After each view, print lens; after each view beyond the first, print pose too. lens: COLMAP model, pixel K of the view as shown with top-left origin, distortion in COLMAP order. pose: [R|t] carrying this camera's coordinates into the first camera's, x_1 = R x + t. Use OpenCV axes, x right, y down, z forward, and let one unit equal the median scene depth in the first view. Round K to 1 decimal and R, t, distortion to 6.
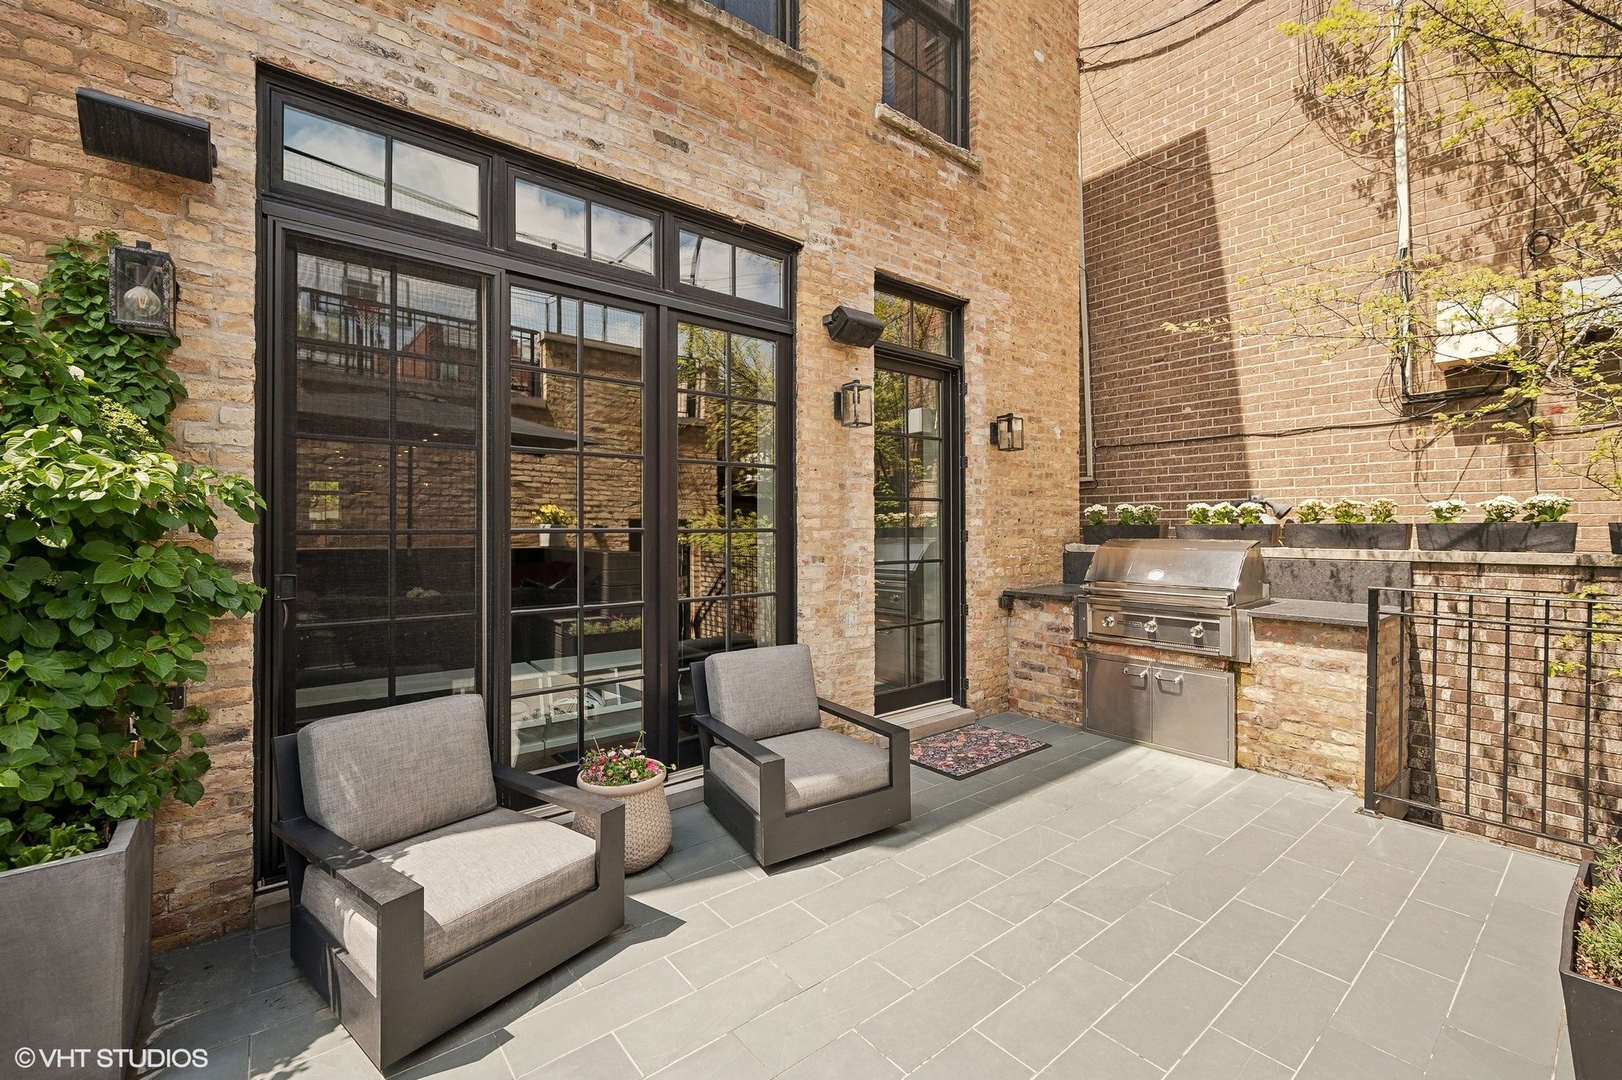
lens RADIAL K [[655.4, 0, 814.0], [0, 655.4, 536.7], [0, 0, 1]] dist [-0.001886, -0.000660]
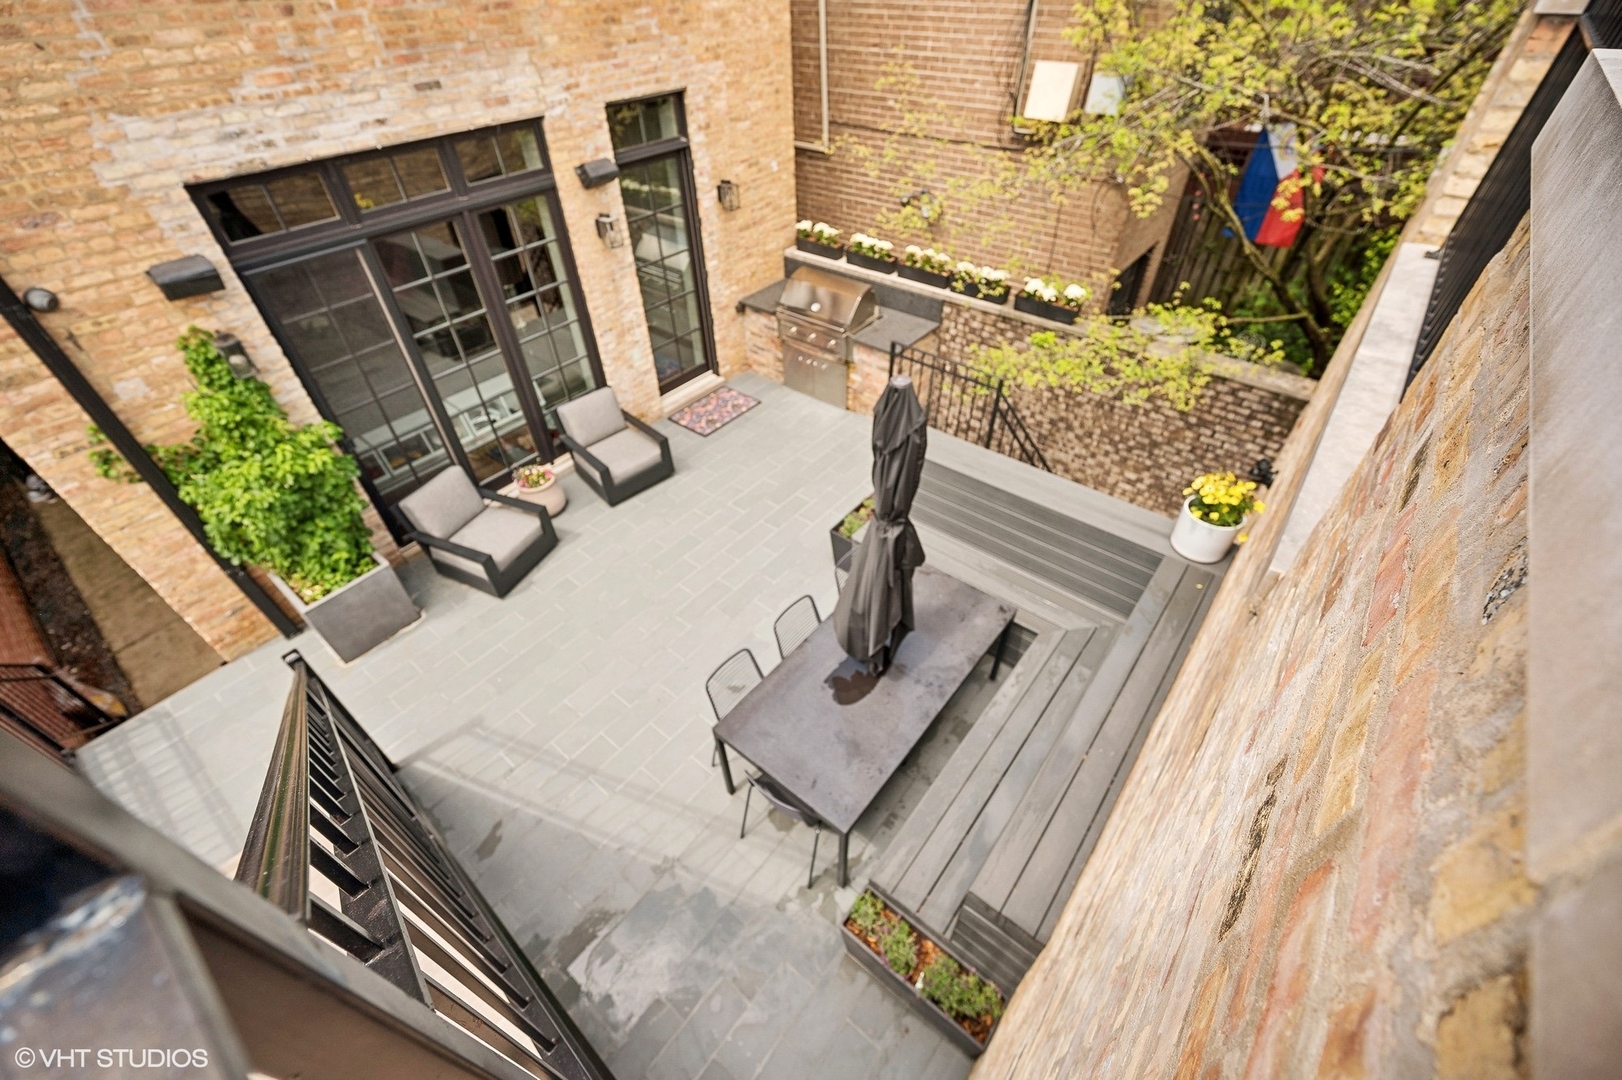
lens RADIAL K [[655.4, 0, 810.5], [0, 655.4, 536.3], [0, 0, 1]] dist [-0.001886, -0.000660]
pose [[0.976551, -0.154639, 0.149786, 0.171221], [0.014069, 0.740096, 0.672354, -0.660736], [-0.214828, -0.654480, 0.724917, -0.626133]]
